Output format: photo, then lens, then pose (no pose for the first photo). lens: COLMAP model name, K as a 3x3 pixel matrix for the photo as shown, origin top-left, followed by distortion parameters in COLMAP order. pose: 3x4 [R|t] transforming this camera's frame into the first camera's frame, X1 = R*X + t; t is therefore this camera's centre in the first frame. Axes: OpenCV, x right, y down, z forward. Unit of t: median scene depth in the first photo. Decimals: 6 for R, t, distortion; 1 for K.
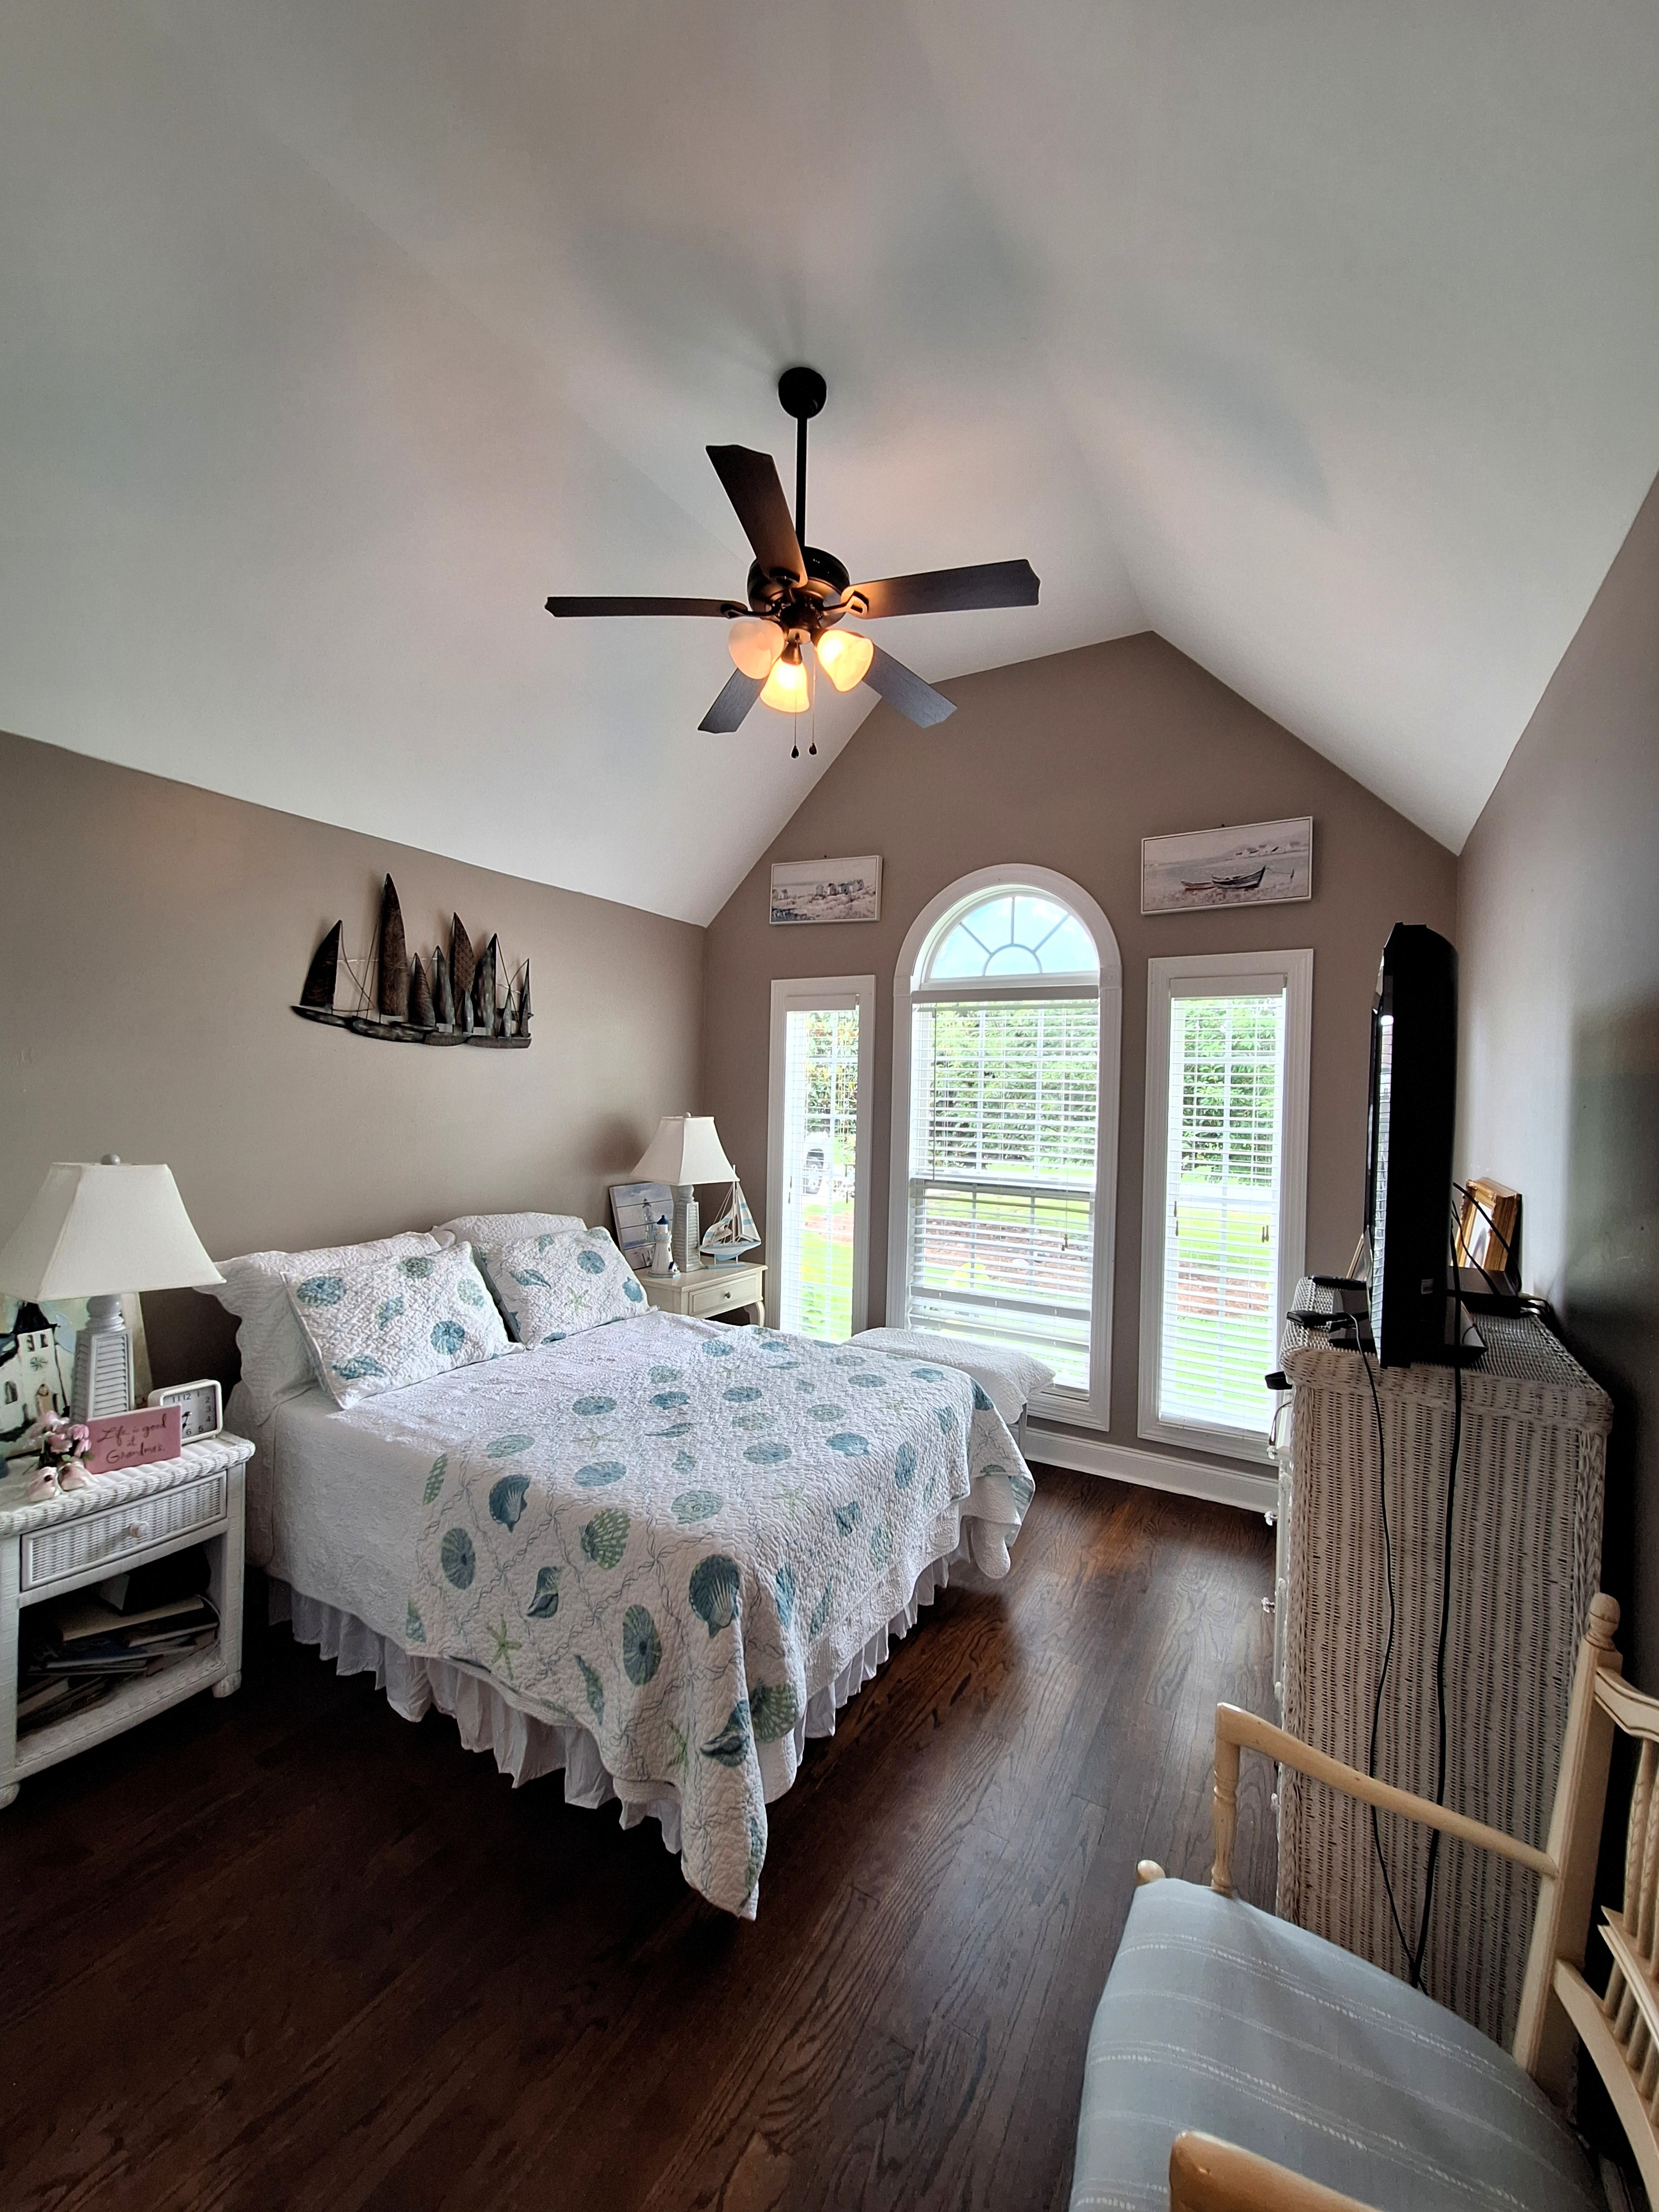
lens RADIAL K [[857.9, 0, 833.1], [0, 857.9, 1107.2], [0, 0, 1]] dist [-0.001575, 0.000396]
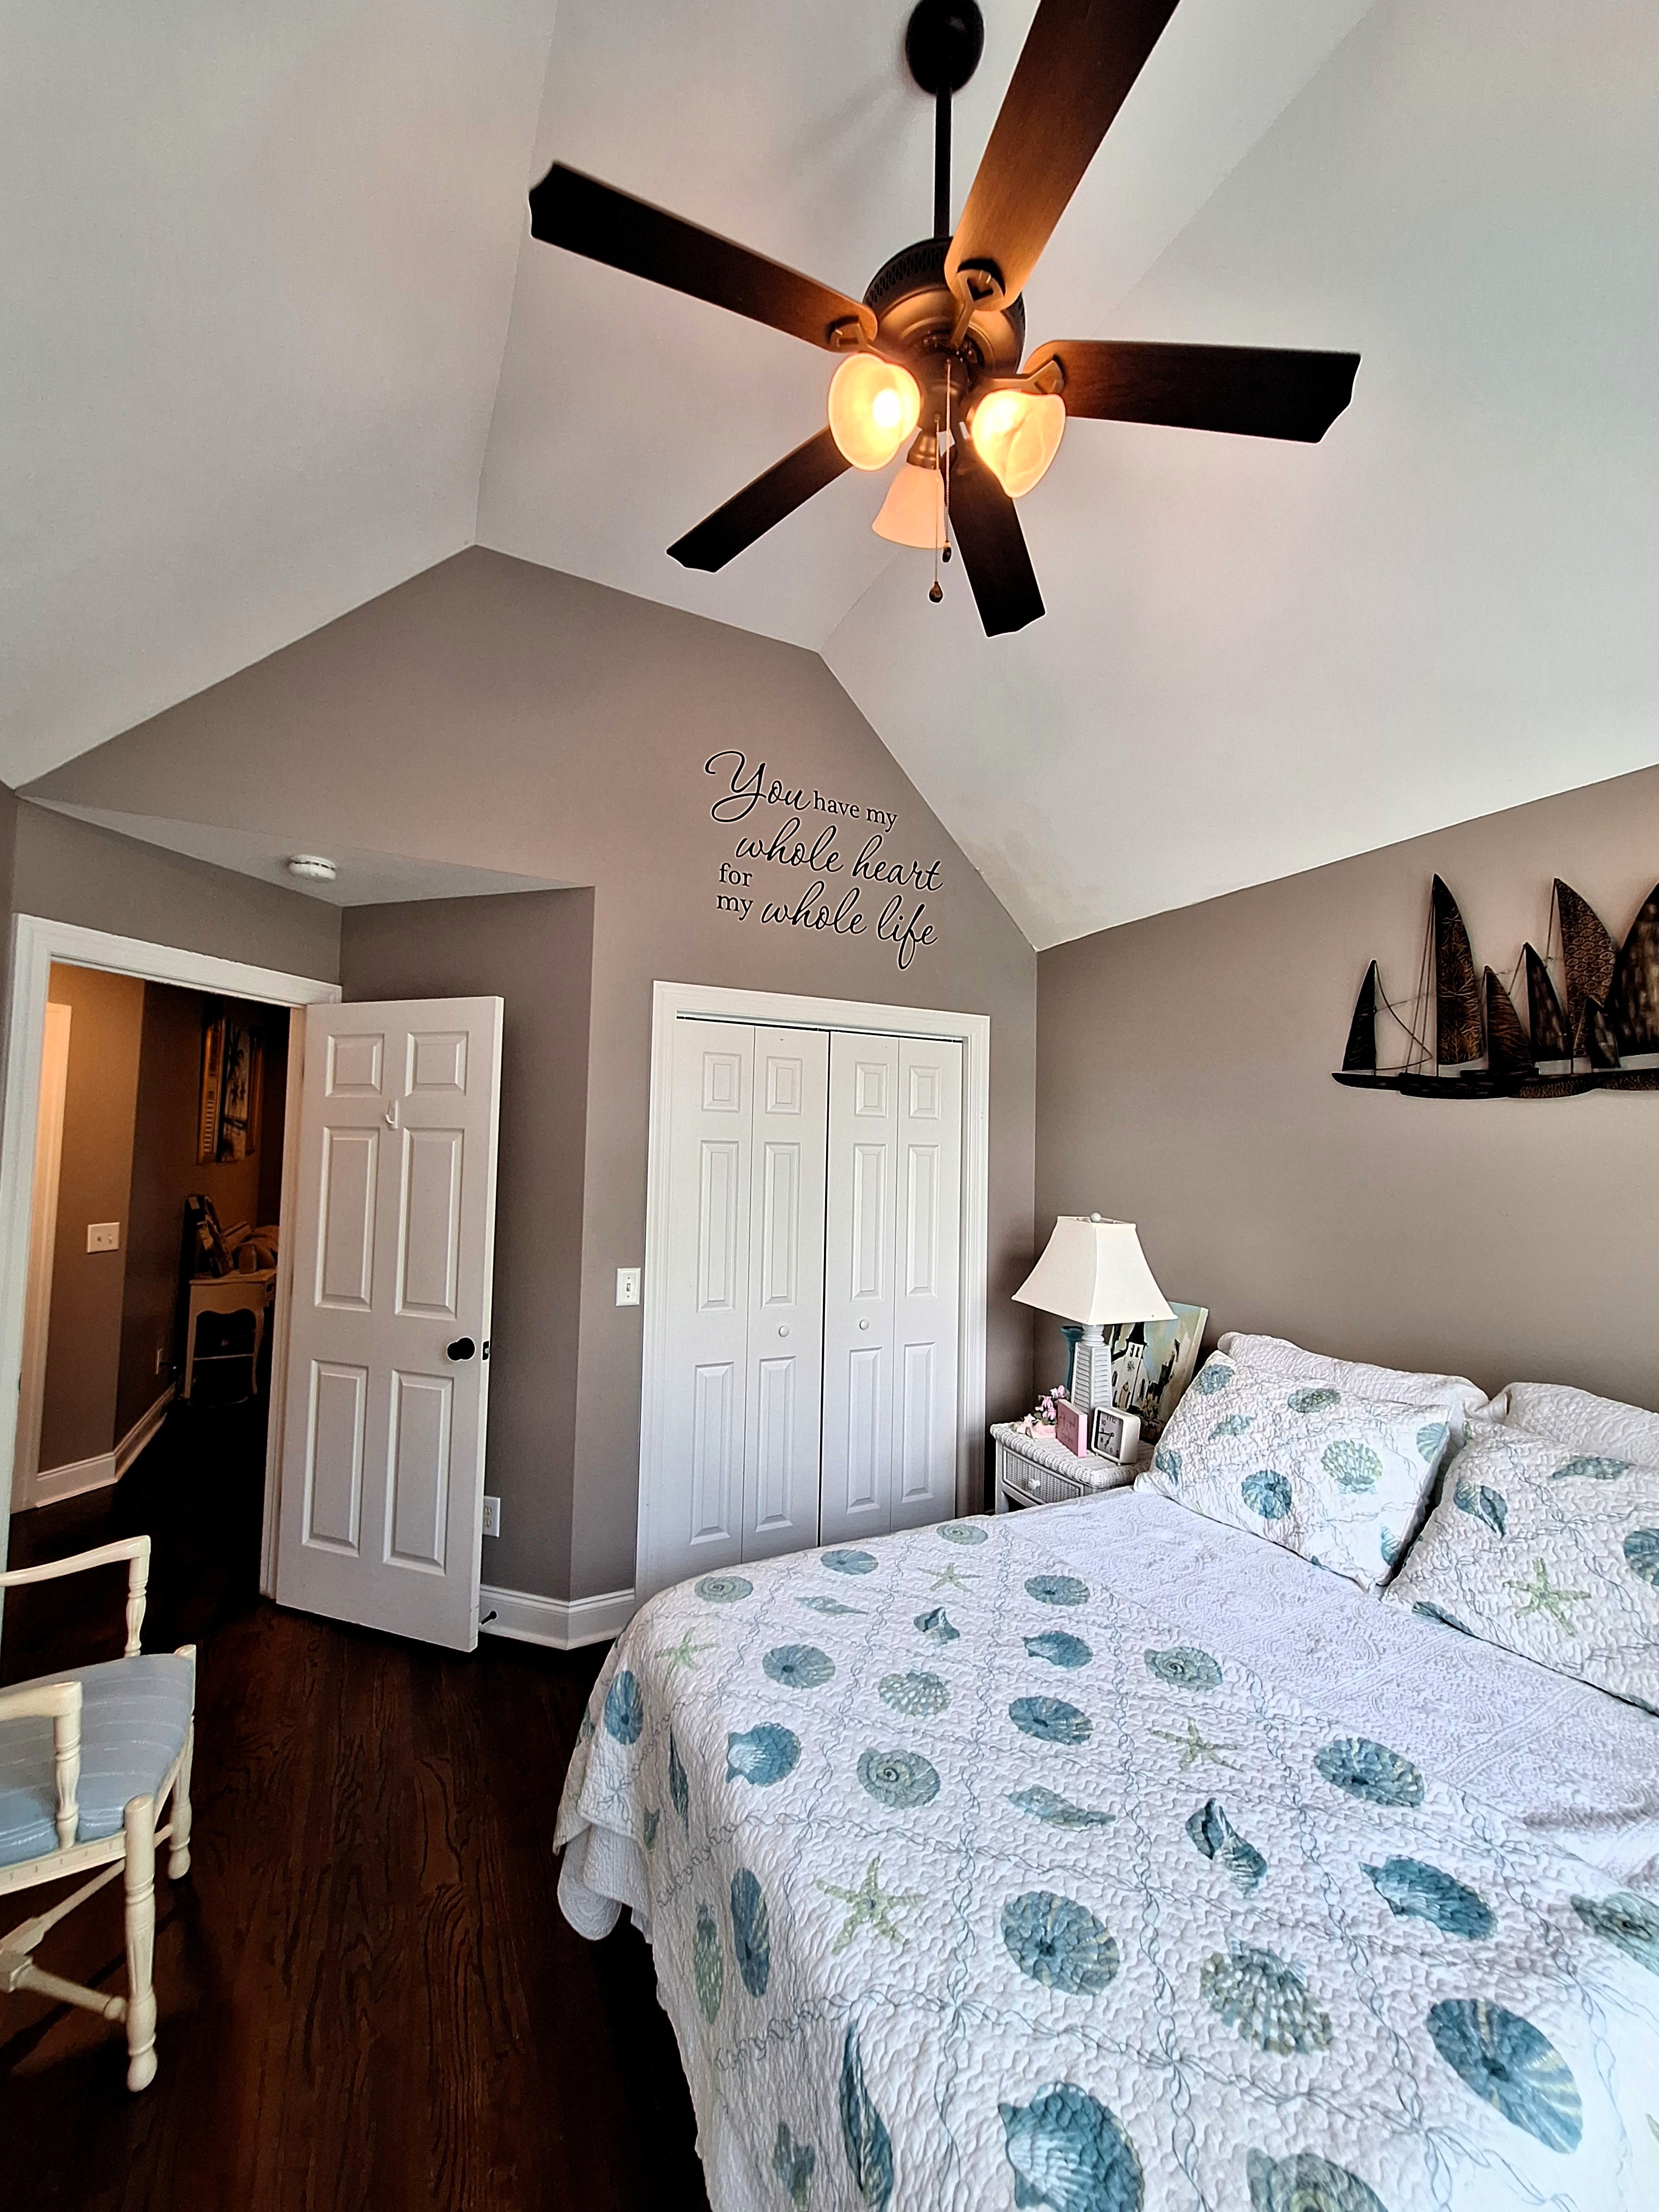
lens RADIAL K [[857.9, 0, 833.3], [0, 857.9, 1107.9], [0, 0, 1]] dist [-0.001575, 0.000396]
pose [[-0.533503, -0.073809, -0.842571, 0.393462], [-0.040885, 0.997271, -0.061473, -0.006242], [0.844809, 0.001652, -0.535065, 1.034654]]
